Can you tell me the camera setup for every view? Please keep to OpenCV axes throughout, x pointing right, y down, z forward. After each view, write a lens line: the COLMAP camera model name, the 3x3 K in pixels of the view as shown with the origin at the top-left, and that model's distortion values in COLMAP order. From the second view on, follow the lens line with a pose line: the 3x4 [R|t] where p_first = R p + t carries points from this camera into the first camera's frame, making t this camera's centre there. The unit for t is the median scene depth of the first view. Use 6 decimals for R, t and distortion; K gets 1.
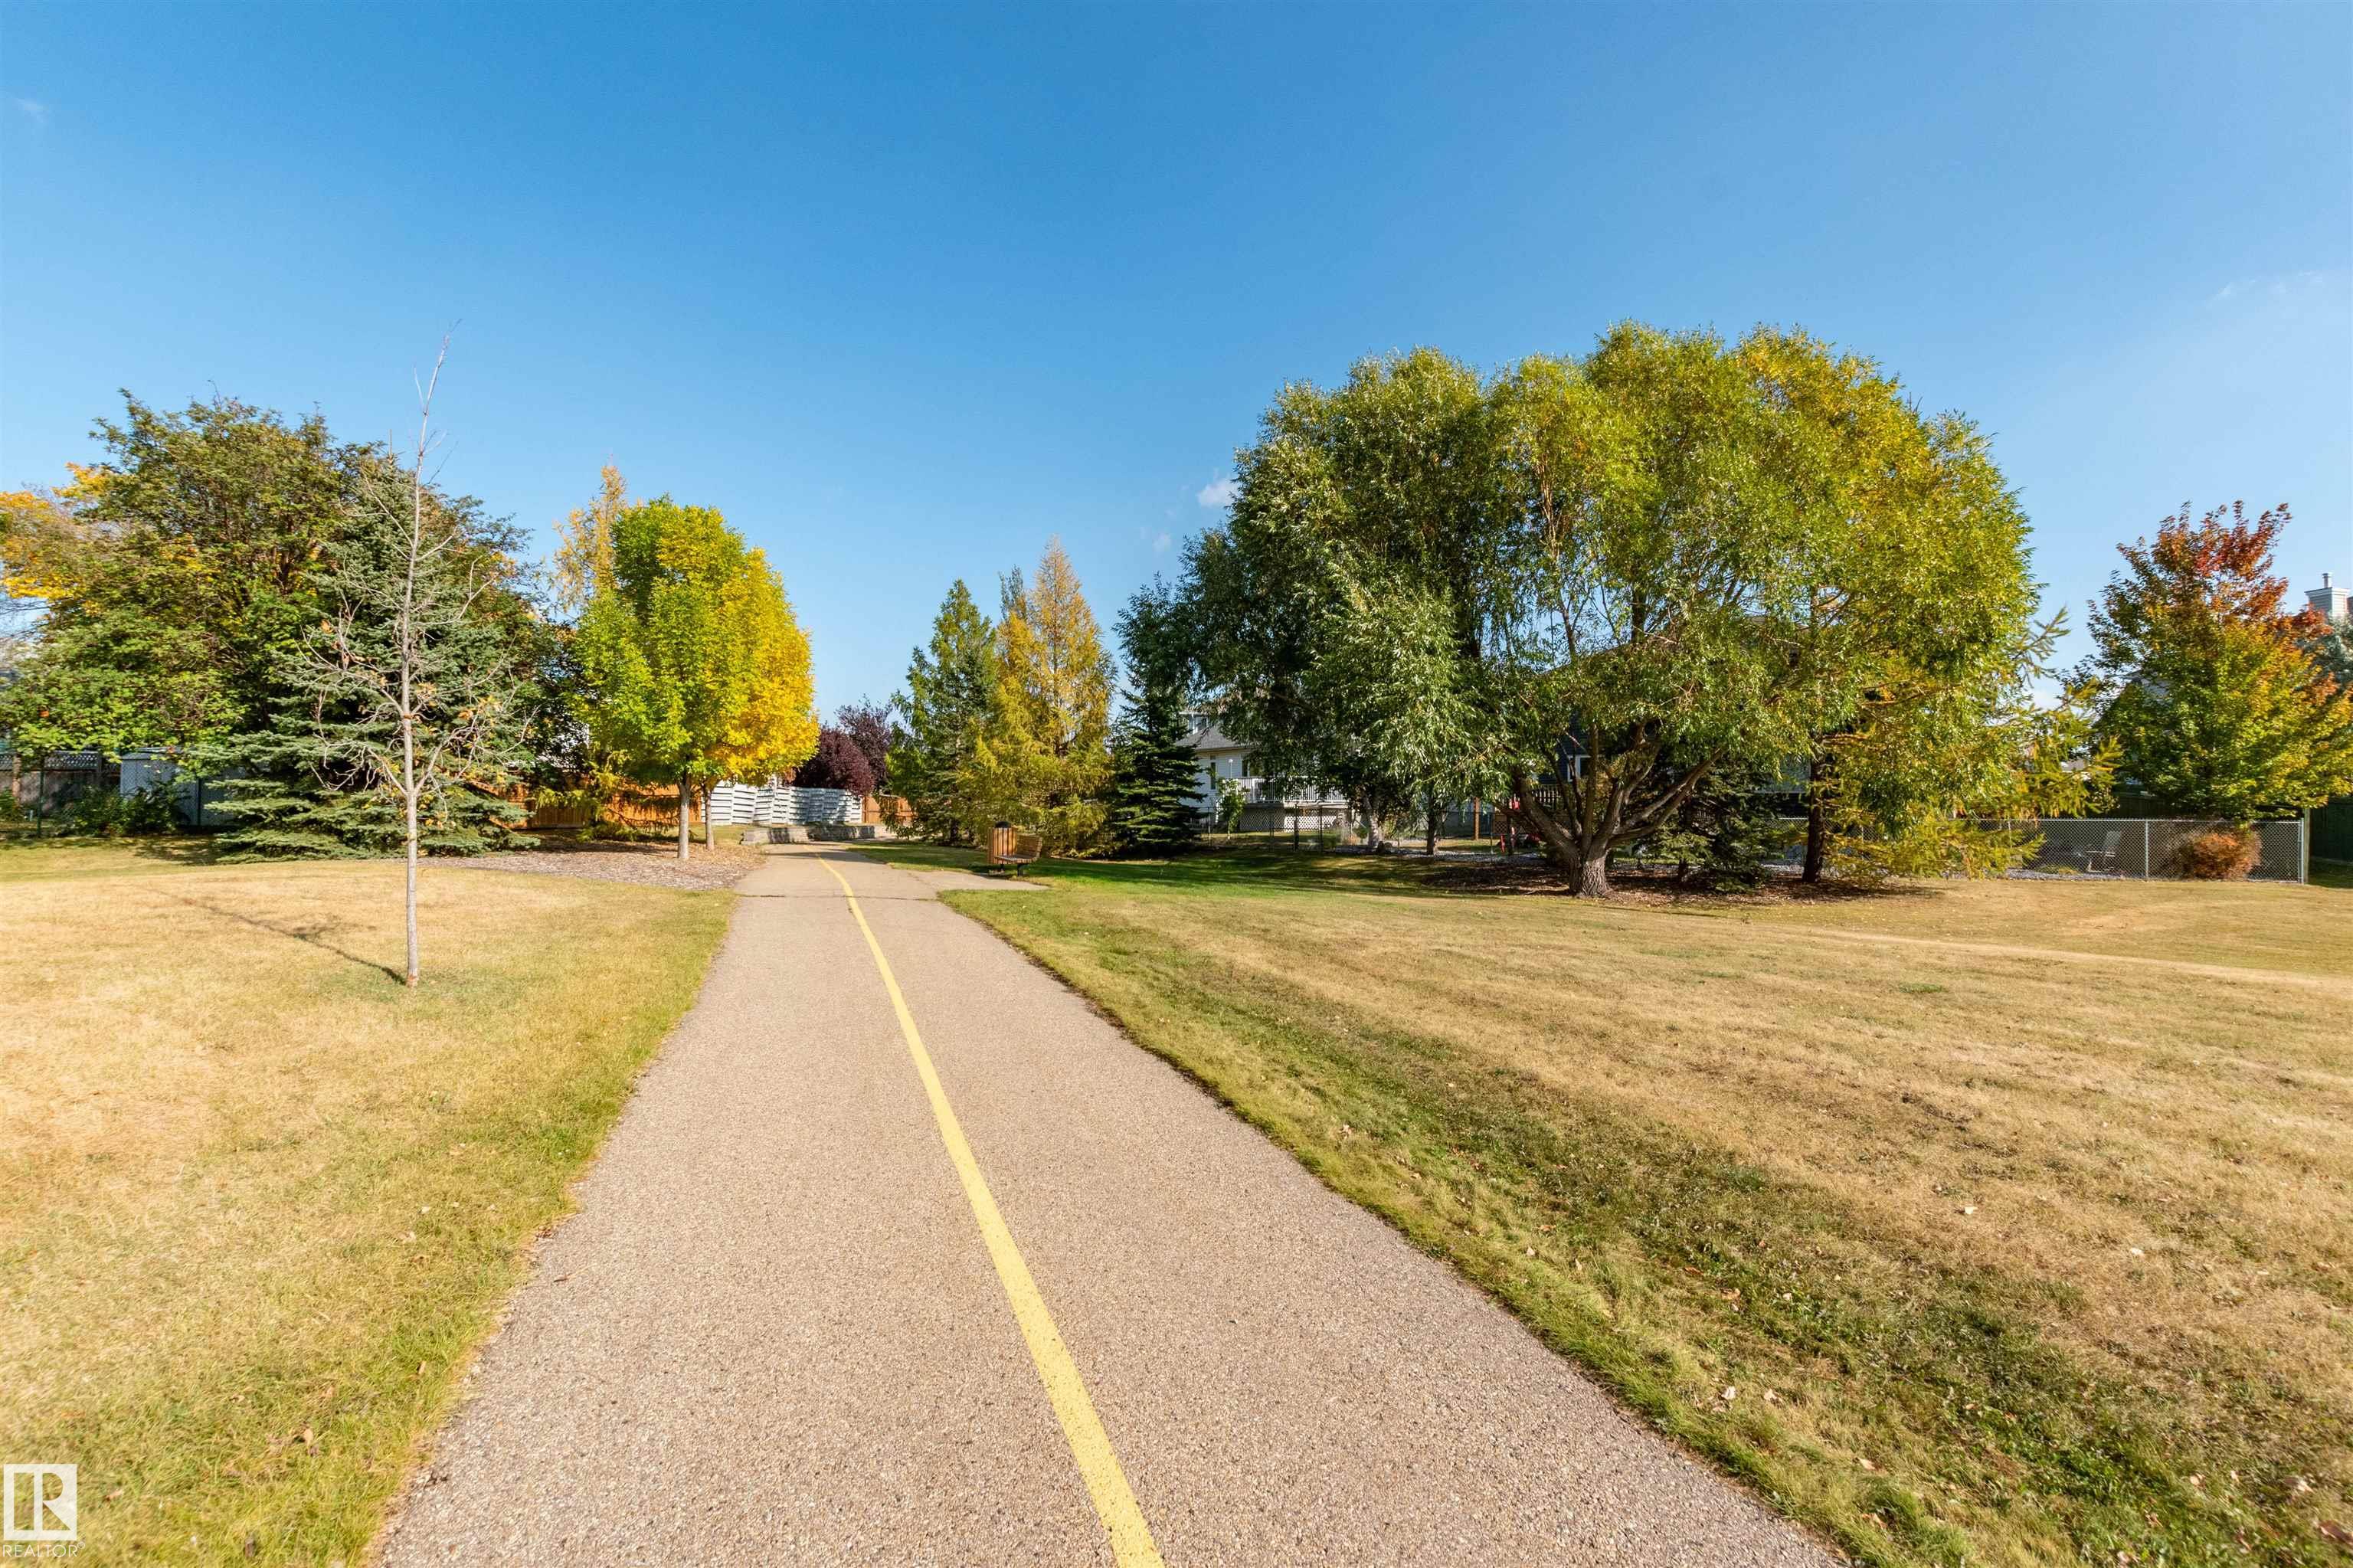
lens RADIAL K [[1061.0, 0, 1166.4], [0, 1061.0, 779.0], [0, 0, 1]] dist [0.008900, -0.001410]
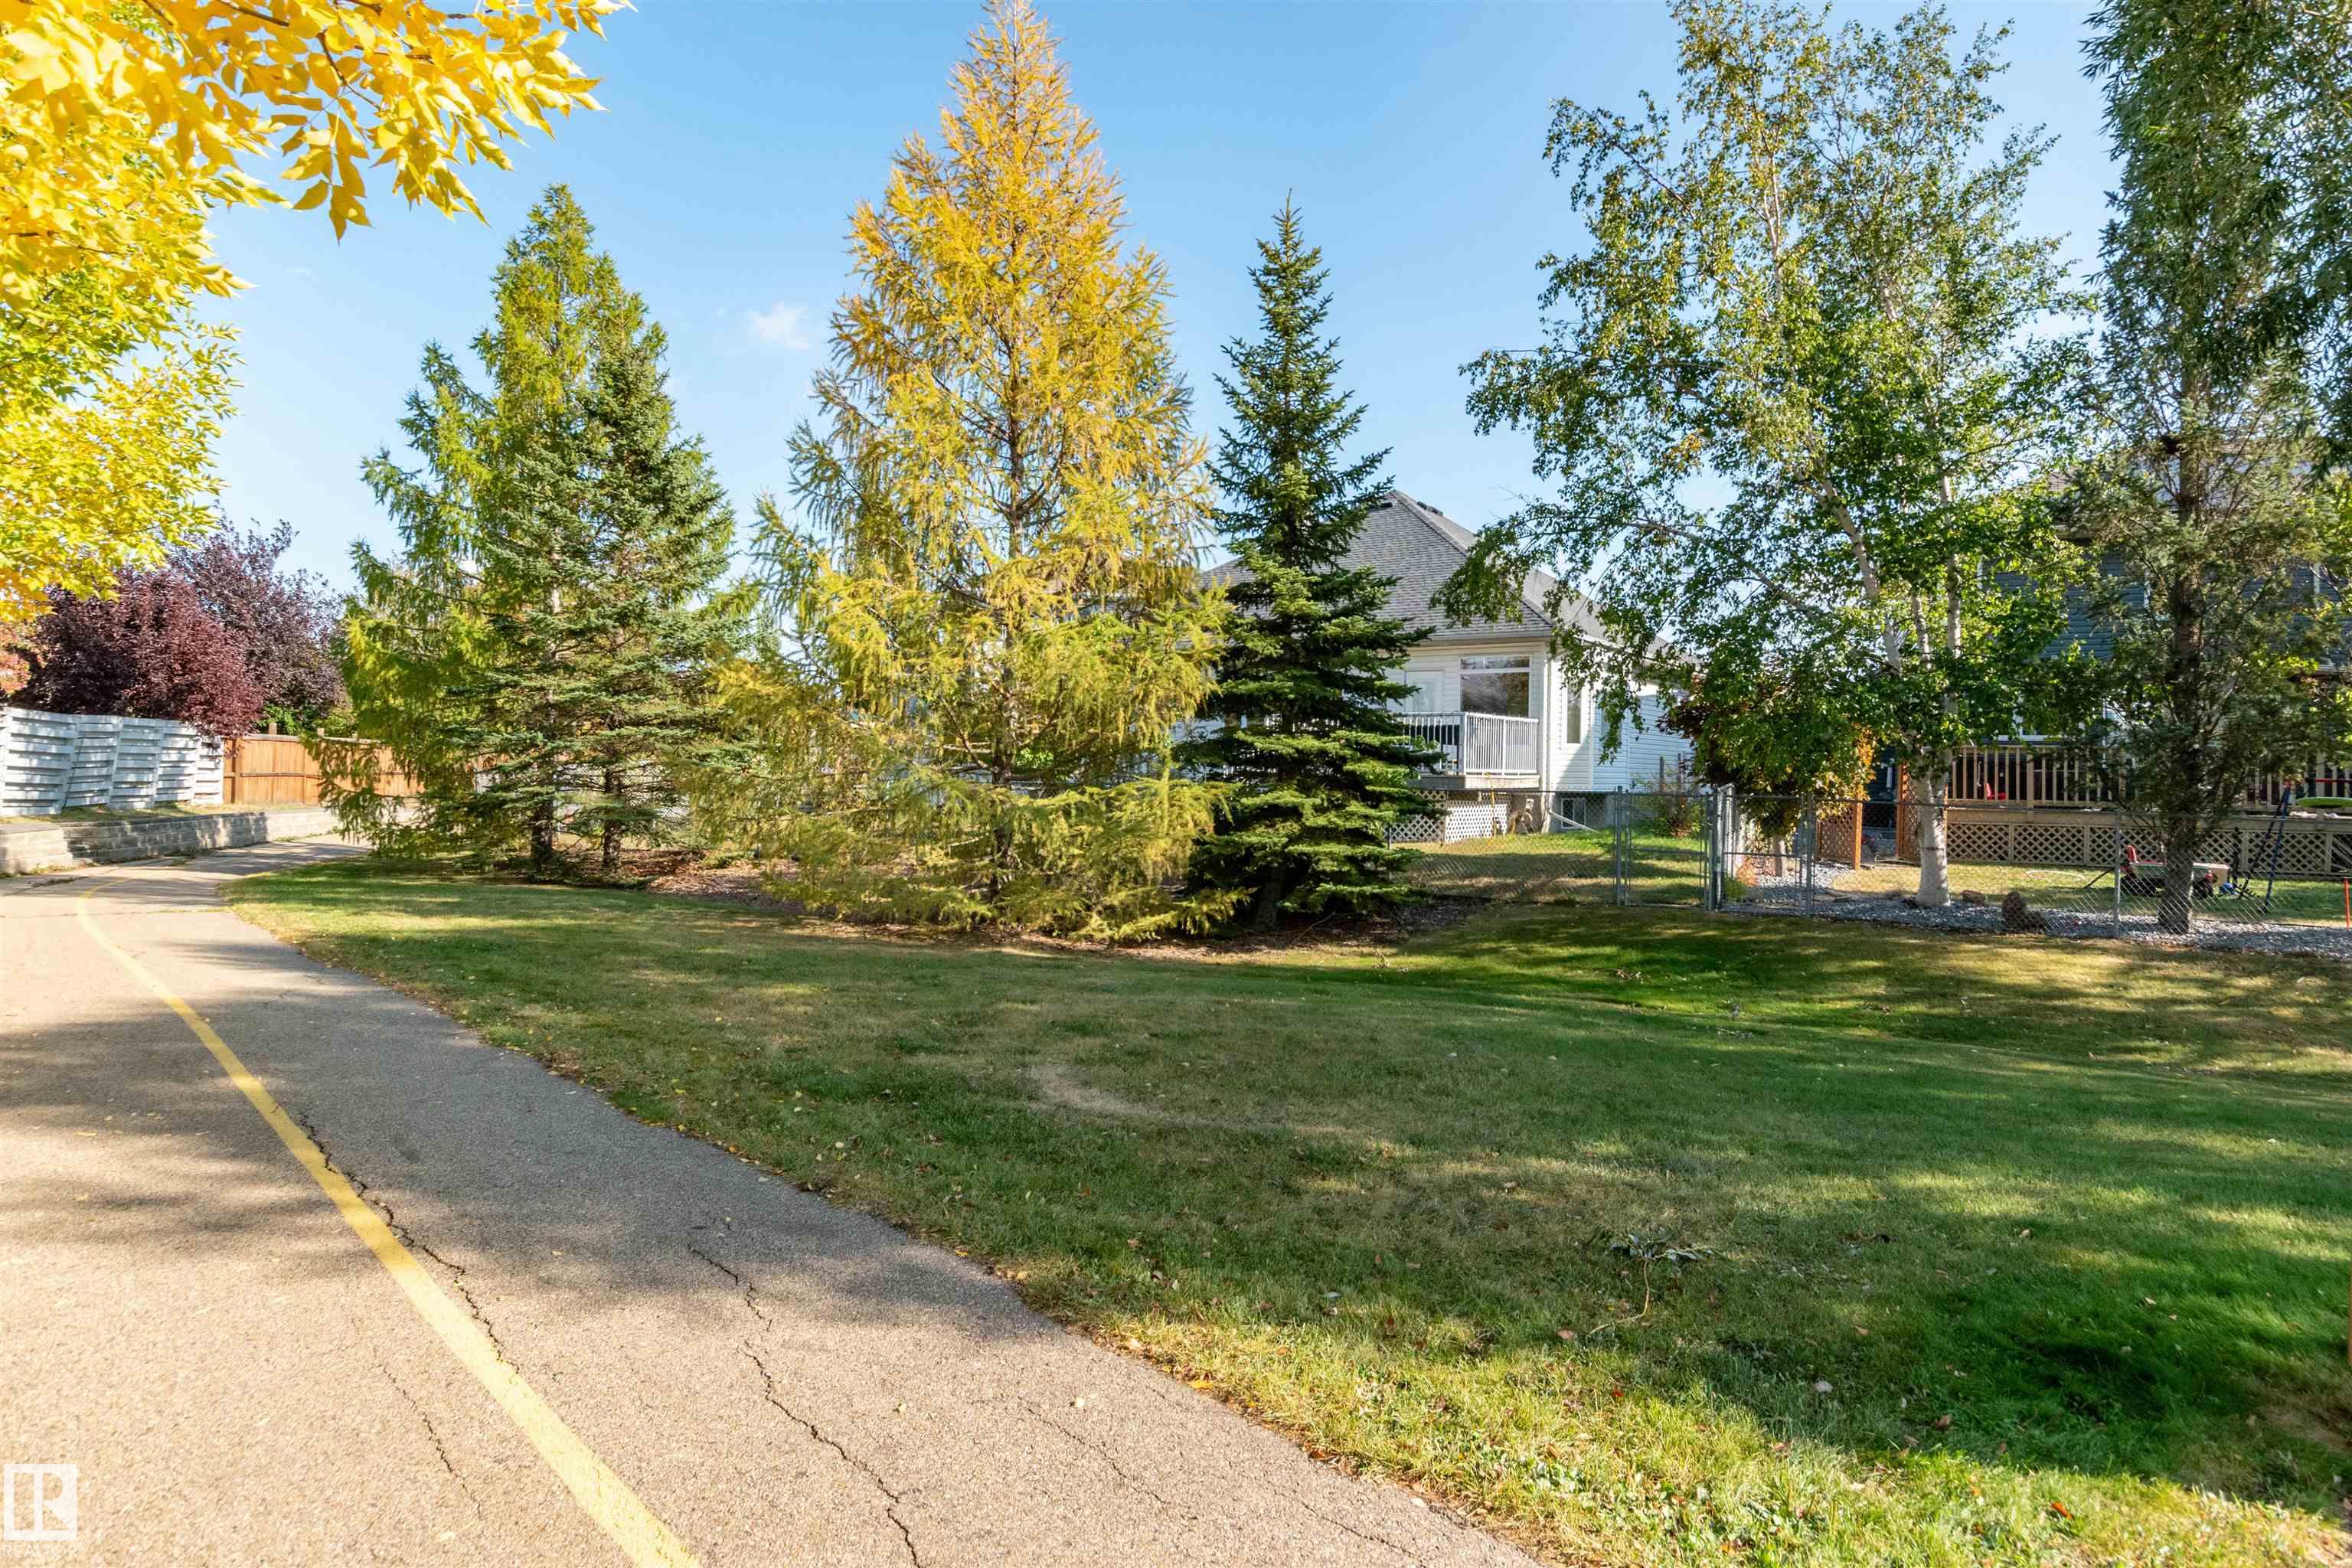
lens RADIAL K [[1315.2, 0, 1176.0], [0, 1315.2, 784.0], [0, 0, 1]] dist [-0.005110, -0.000927]
pose [[0.923551, 0.018207, 0.383044, -0.166490], [-0.029908, 0.999250, 0.024614, 0.011290], [-0.382309, -0.034188, 0.923402, 0.463765]]
